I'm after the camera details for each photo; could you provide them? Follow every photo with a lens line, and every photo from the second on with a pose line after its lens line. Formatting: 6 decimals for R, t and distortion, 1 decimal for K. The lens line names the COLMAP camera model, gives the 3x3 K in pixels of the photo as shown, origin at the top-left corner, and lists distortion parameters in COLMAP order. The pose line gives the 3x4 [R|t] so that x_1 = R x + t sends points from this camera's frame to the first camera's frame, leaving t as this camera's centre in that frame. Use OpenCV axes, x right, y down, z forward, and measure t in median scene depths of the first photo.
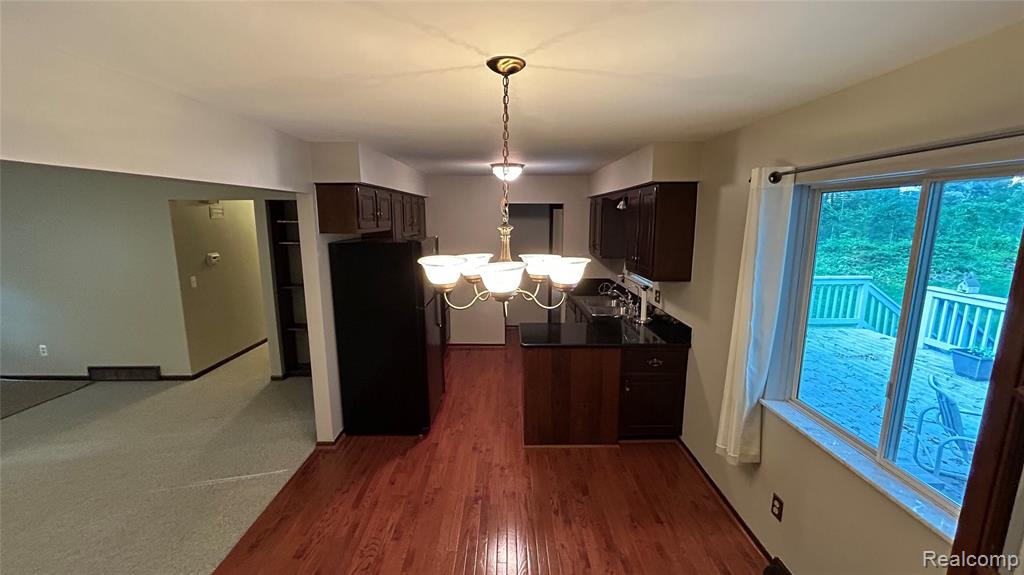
lens RADIAL K [[416.8, 0, 512.6], [0, 416.8, 285.0], [0, 0, 1]] dist [-0.001555, 0.000513]
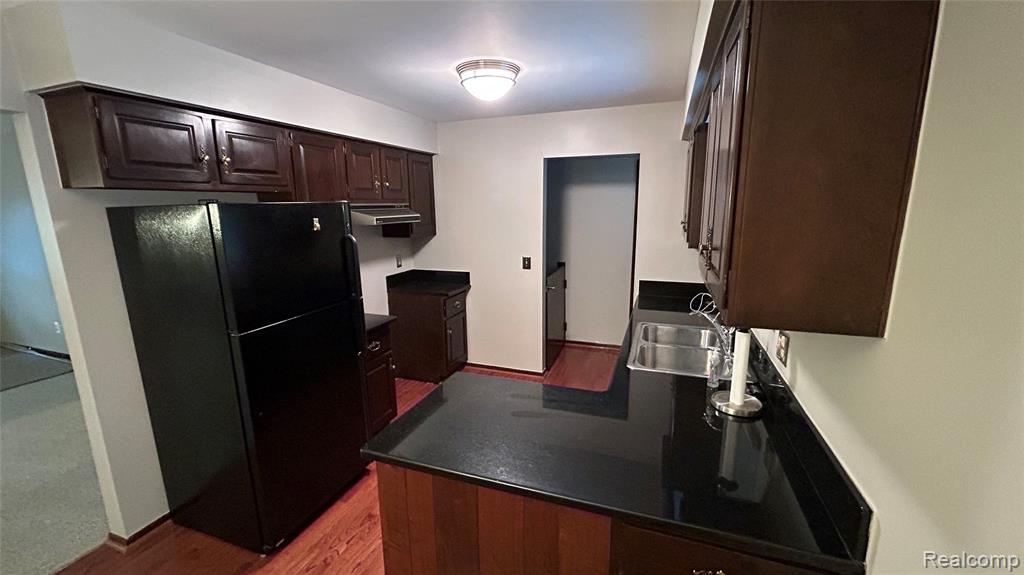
lens RADIAL K [[416.8, 0, 512.6], [0, 416.8, 285.0], [0, 0, 1]] dist [-0.001555, 0.000513]
pose [[0.937364, 0.055890, -0.343838, 0.191206], [-0.045982, 0.998260, 0.036908, -0.025714], [0.345303, -0.018785, 0.938303, 0.431916]]
